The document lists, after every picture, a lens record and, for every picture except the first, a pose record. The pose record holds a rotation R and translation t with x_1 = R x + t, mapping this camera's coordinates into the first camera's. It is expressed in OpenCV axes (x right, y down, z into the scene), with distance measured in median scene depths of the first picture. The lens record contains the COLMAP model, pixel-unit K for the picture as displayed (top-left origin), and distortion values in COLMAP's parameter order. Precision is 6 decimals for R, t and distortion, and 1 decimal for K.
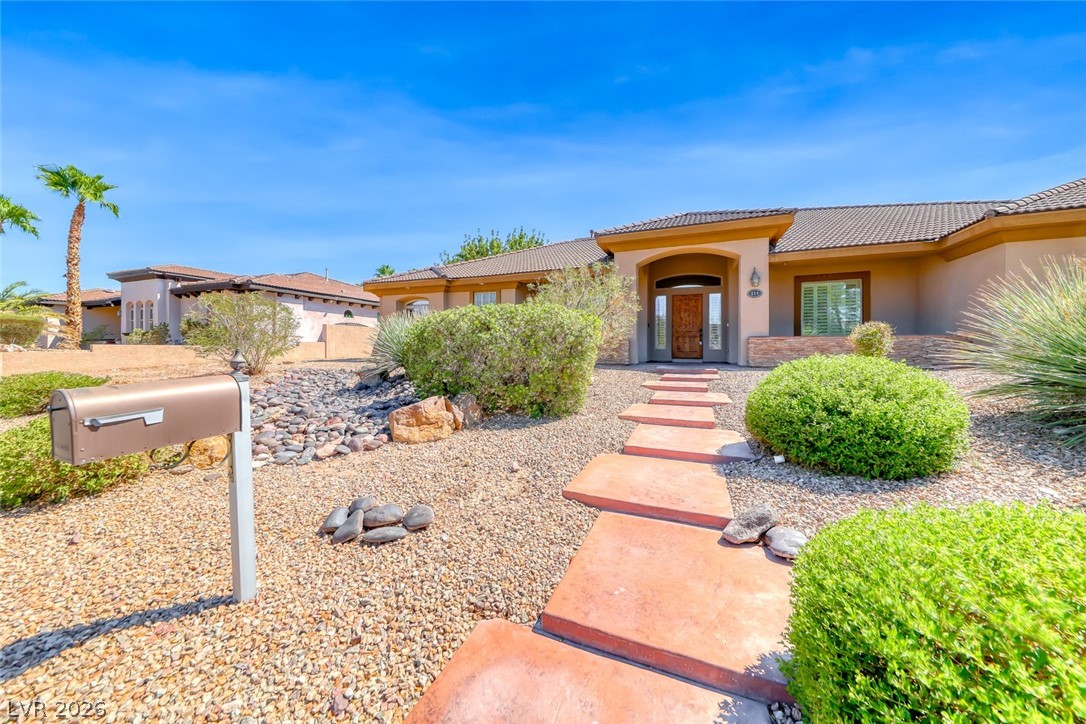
lens RADIAL K [[376.3, 0, 544.1], [0, 376.3, 351.4], [0, 0, 1]] dist [0.021963, -0.008371]
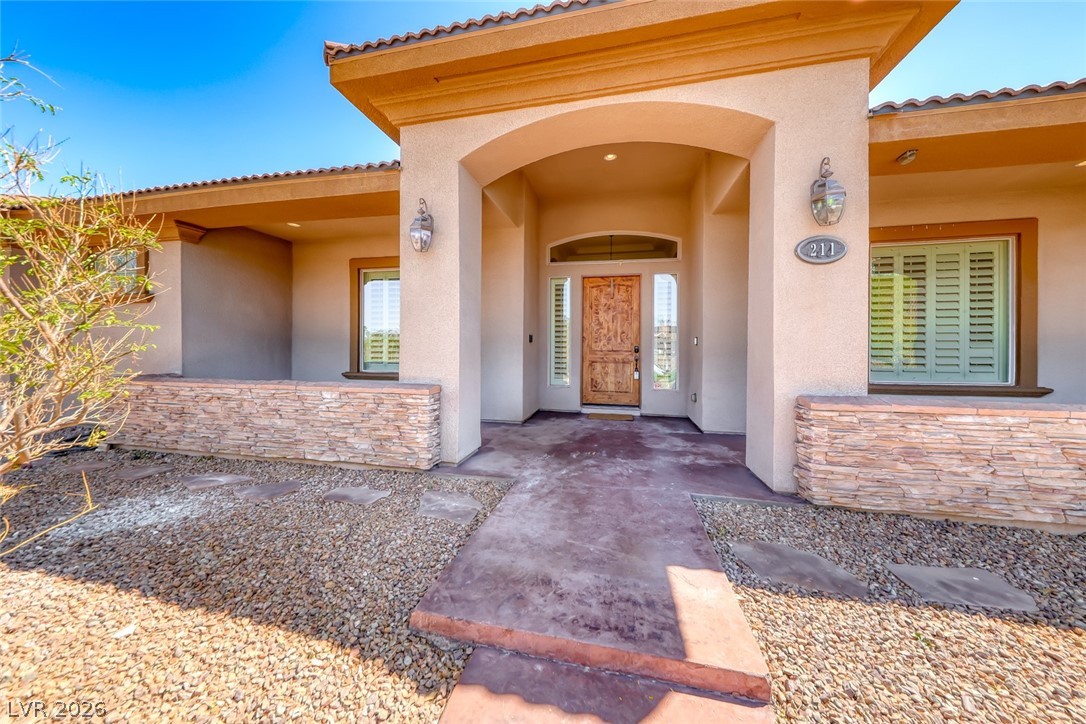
lens RADIAL K [[371.0, 0, 539.0], [0, 371.0, 358.3], [0, 0, 1]] dist [0.019803, -0.008373]
pose [[0.987603, -0.000563, 0.156970, 0.274963], [-0.002852, 0.999764, 0.021536, -0.069770], [-0.156945, -0.021716, 0.987369, 0.700412]]
